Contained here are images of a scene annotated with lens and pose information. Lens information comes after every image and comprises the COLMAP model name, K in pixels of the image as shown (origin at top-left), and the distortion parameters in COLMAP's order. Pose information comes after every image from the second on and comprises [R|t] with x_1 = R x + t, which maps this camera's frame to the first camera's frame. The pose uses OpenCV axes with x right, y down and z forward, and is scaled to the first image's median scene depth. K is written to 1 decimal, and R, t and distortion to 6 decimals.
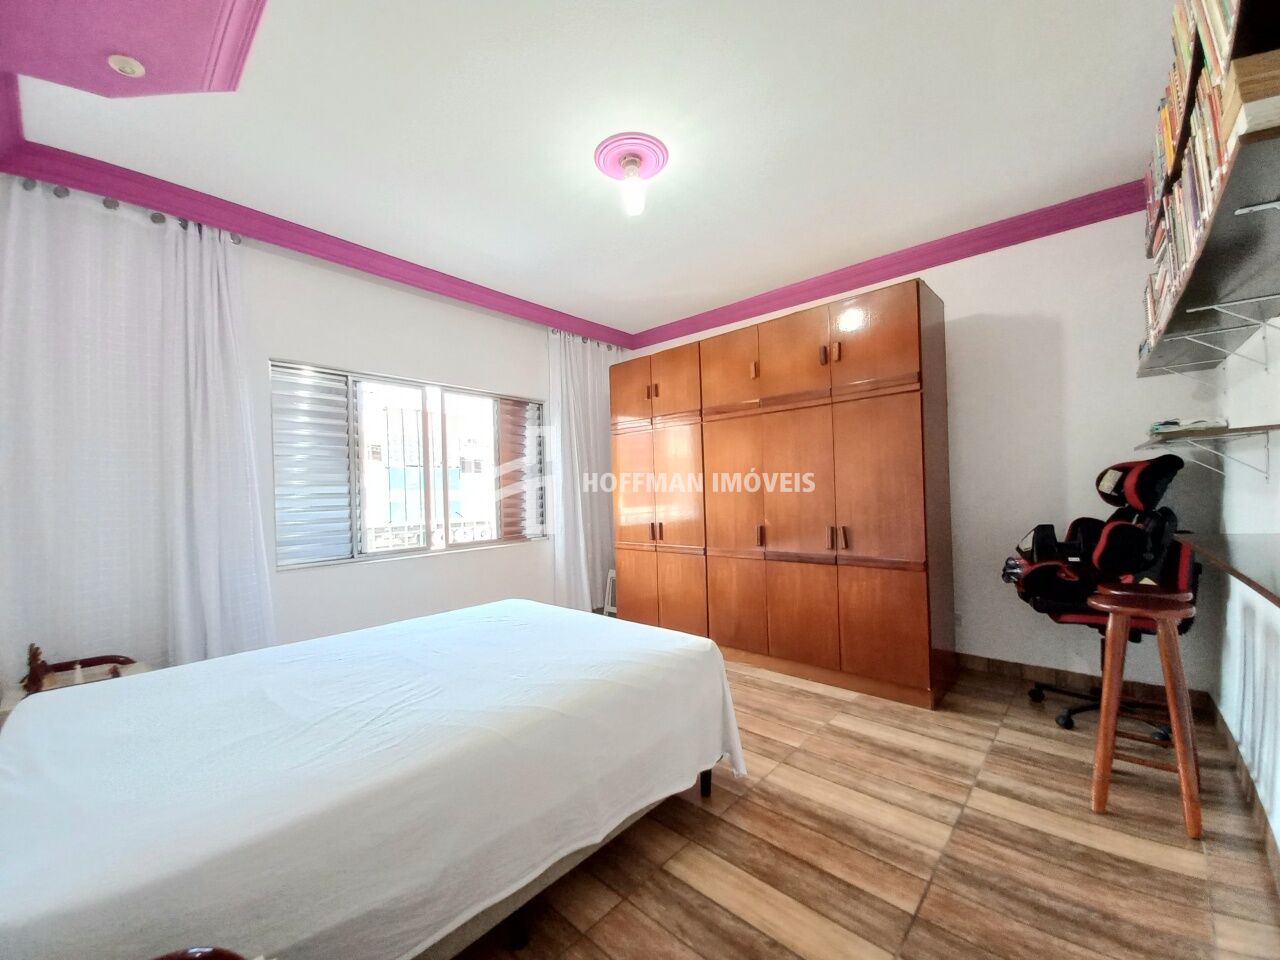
lens RADIAL K [[508.5, 0, 630.5], [0, 508.5, 482.3], [0, 0, 1]] dist [-0.013077, -0.000534]
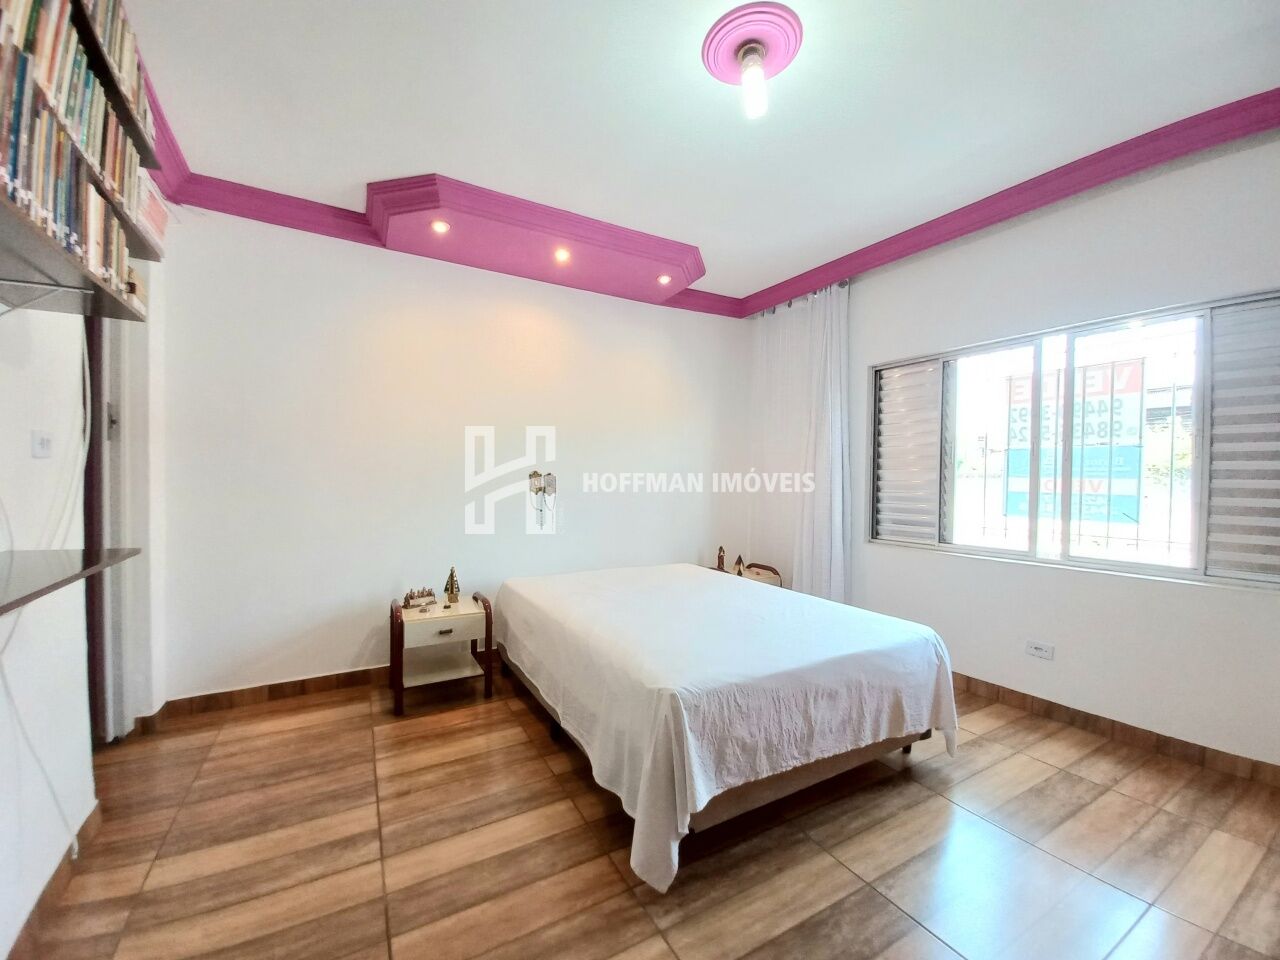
lens RADIAL K [[508.5, 0, 632.4], [0, 508.5, 481.7], [0, 0, 1]] dist [-0.013077, -0.000534]
pose [[-0.308762, 0.038024, -0.950379, 1.394138], [0.015206, 0.999270, 0.035040, -0.023745], [0.951018, -0.003632, -0.309115, 1.739546]]
